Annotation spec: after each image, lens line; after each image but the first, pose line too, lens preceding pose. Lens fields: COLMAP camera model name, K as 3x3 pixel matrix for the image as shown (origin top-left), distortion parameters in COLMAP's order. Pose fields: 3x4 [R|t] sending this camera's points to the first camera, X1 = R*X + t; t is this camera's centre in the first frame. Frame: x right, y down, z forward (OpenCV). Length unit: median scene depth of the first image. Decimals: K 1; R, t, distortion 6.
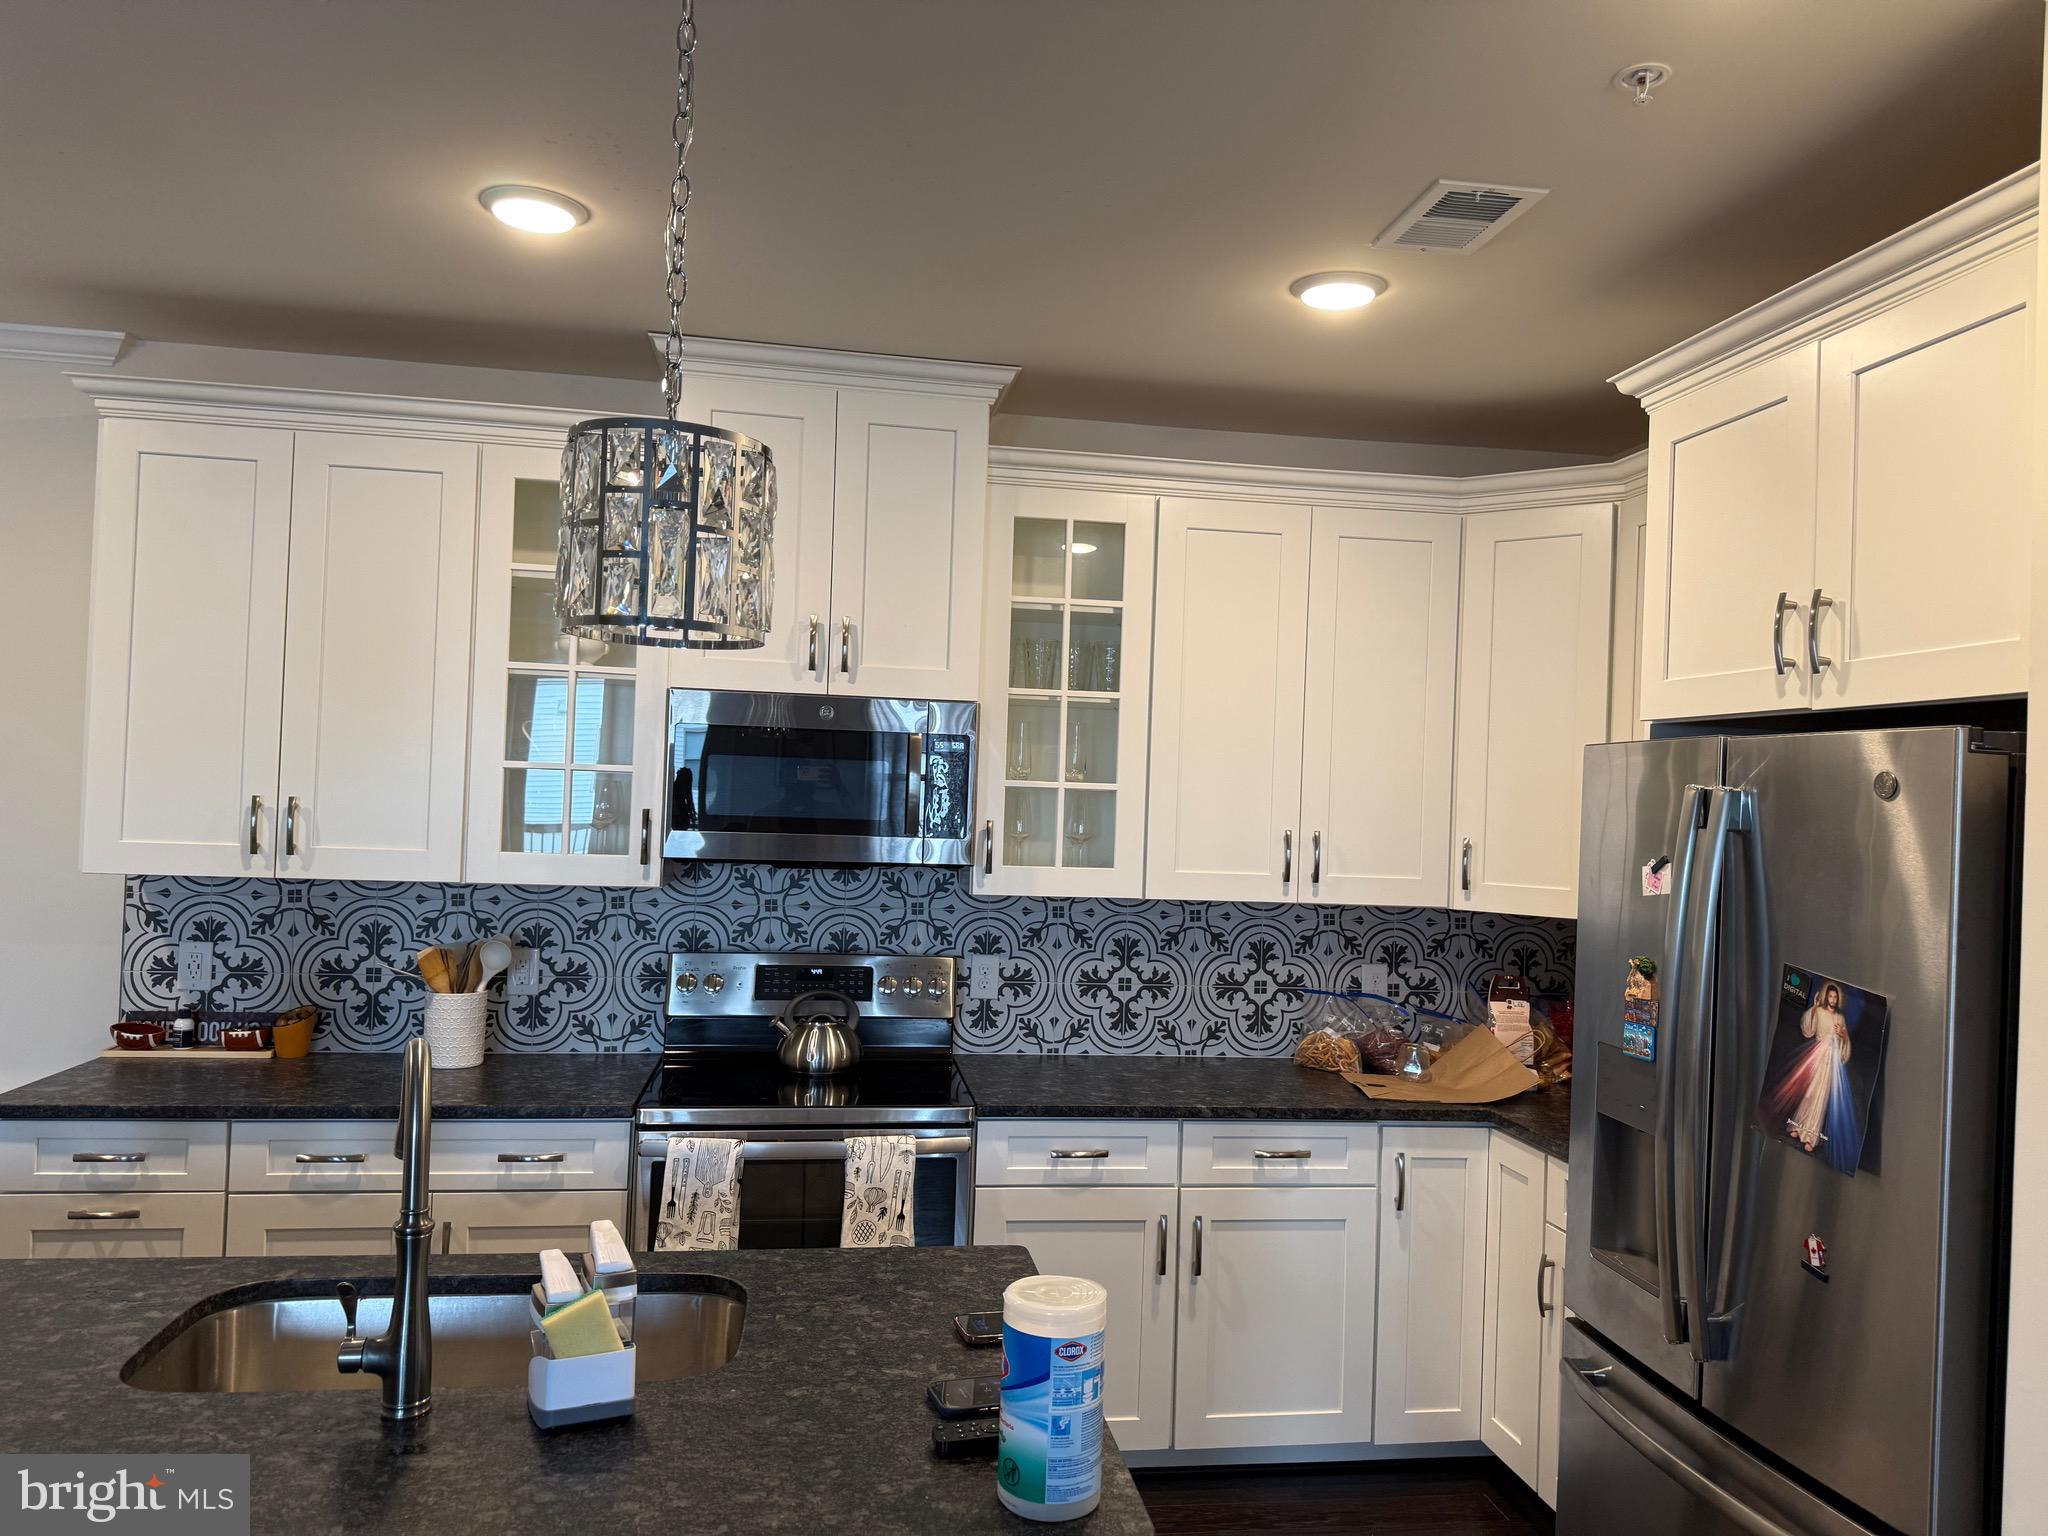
lens RADIAL K [[1397.7, 0, 1059.1], [0, 1397.7, 768.9], [0, 0, 1]] dist [0.149330, -0.213586]
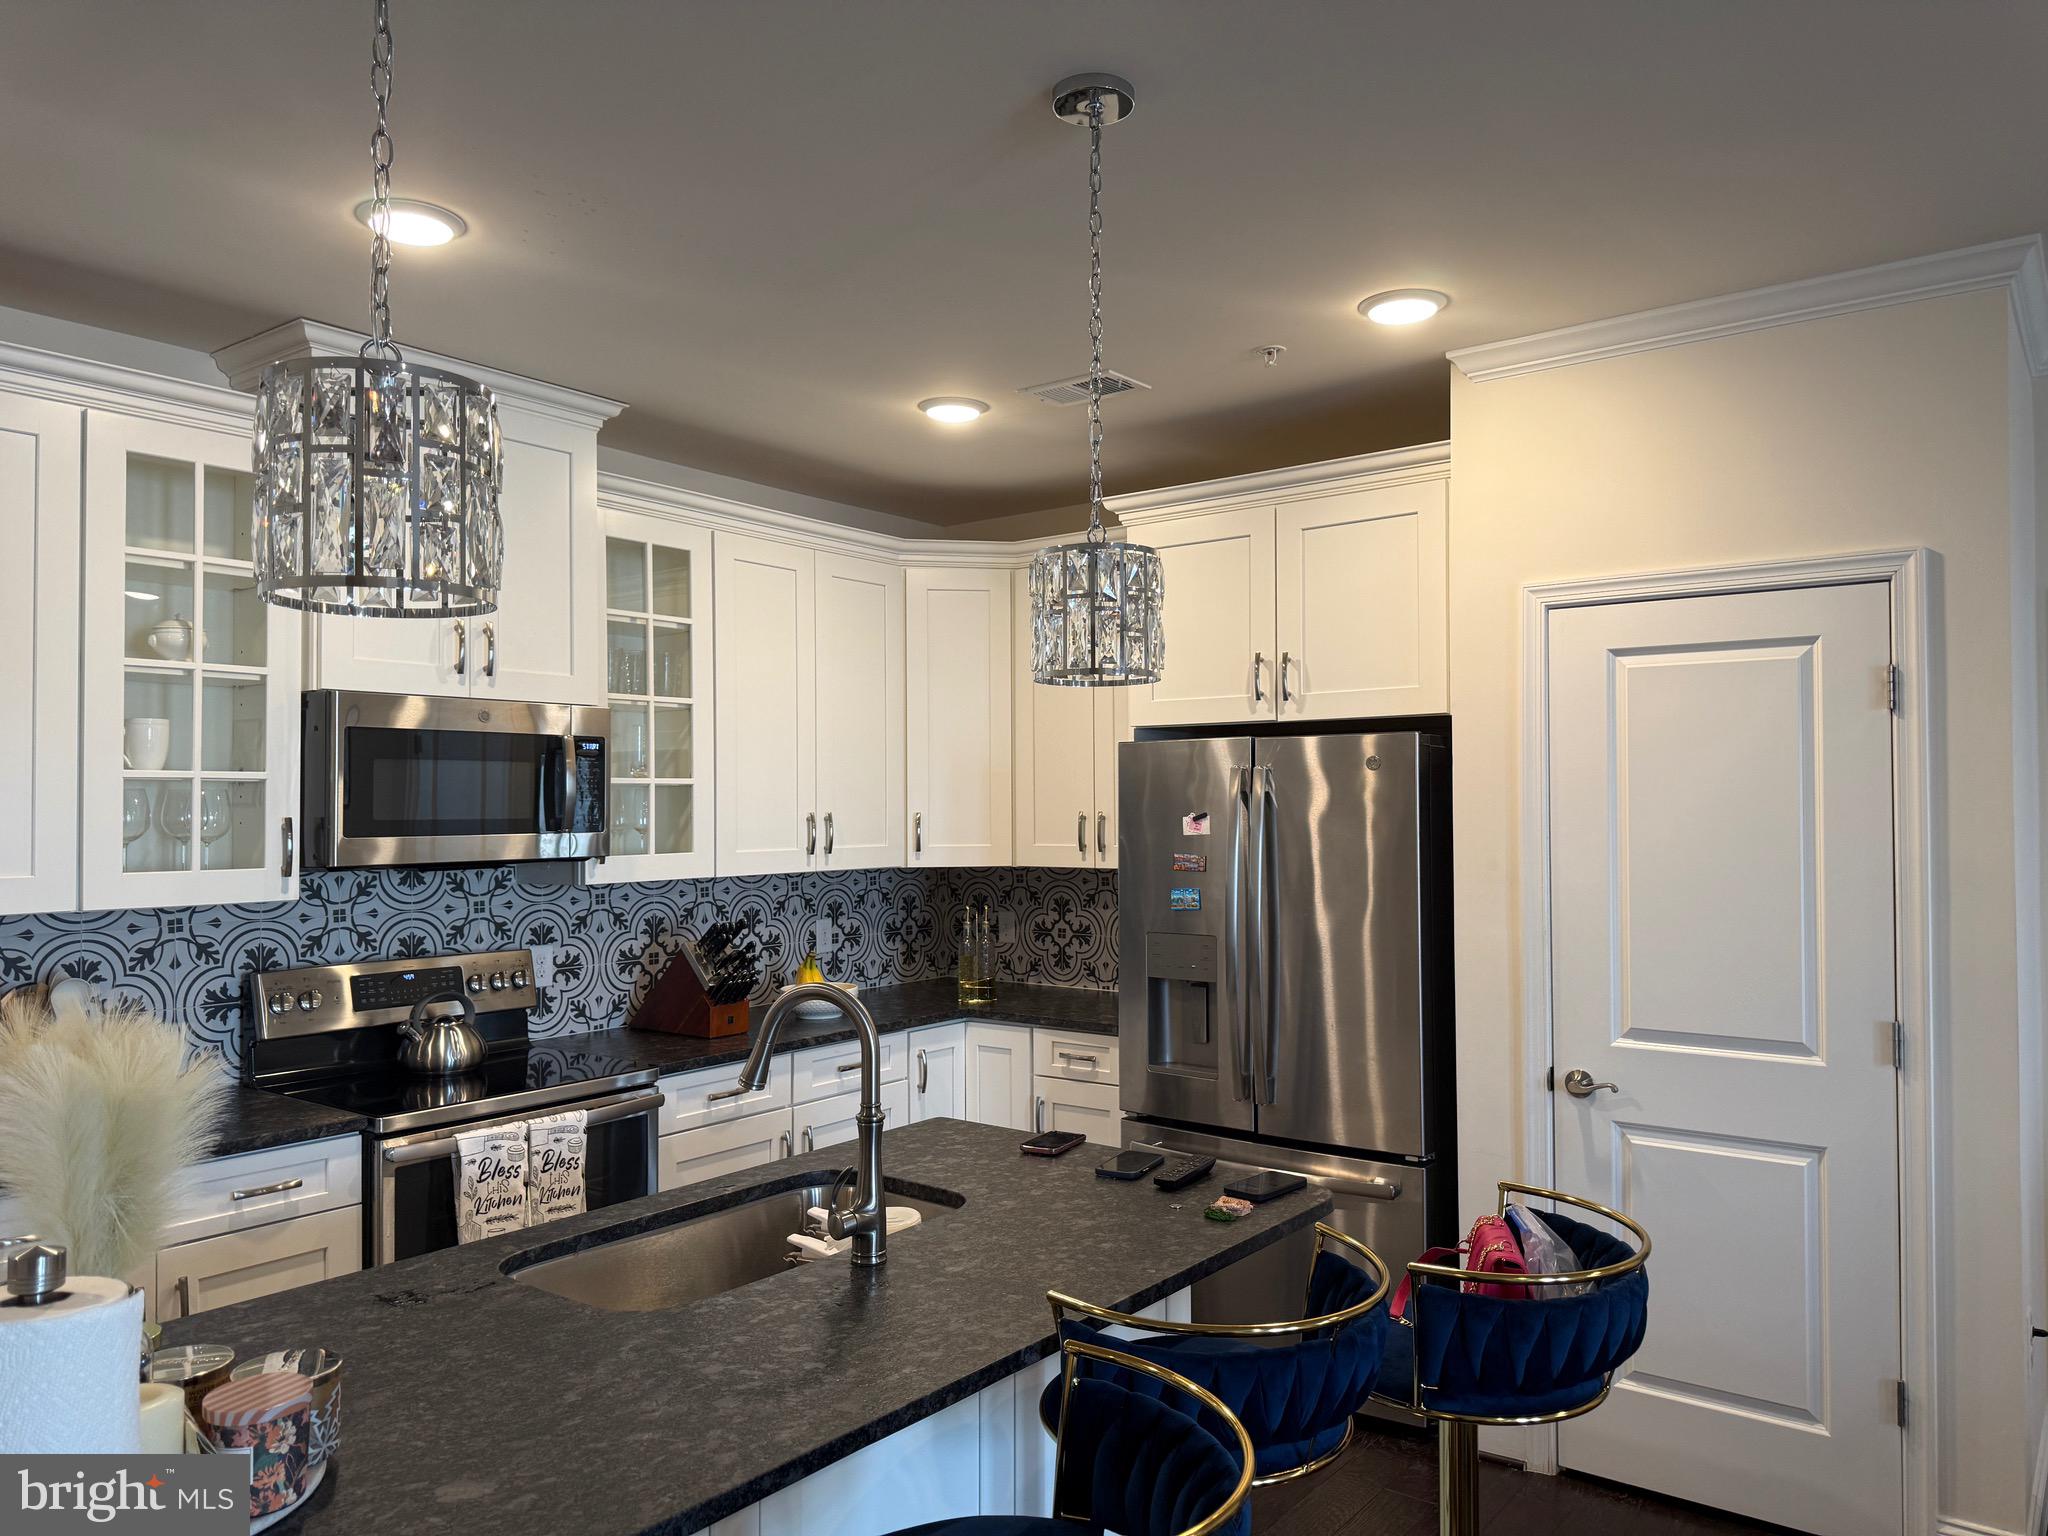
lens RADIAL K [[1445.9, 0, 1041.6], [0, 1445.9, 761.6], [0, 0, 1]] dist [0.027496, -0.042087]
pose [[0.737415, -0.023556, 0.675029, -0.549371], [0.016616, 0.999722, 0.016734, -0.017778], [-0.675236, -0.001124, 0.737601, -0.055324]]
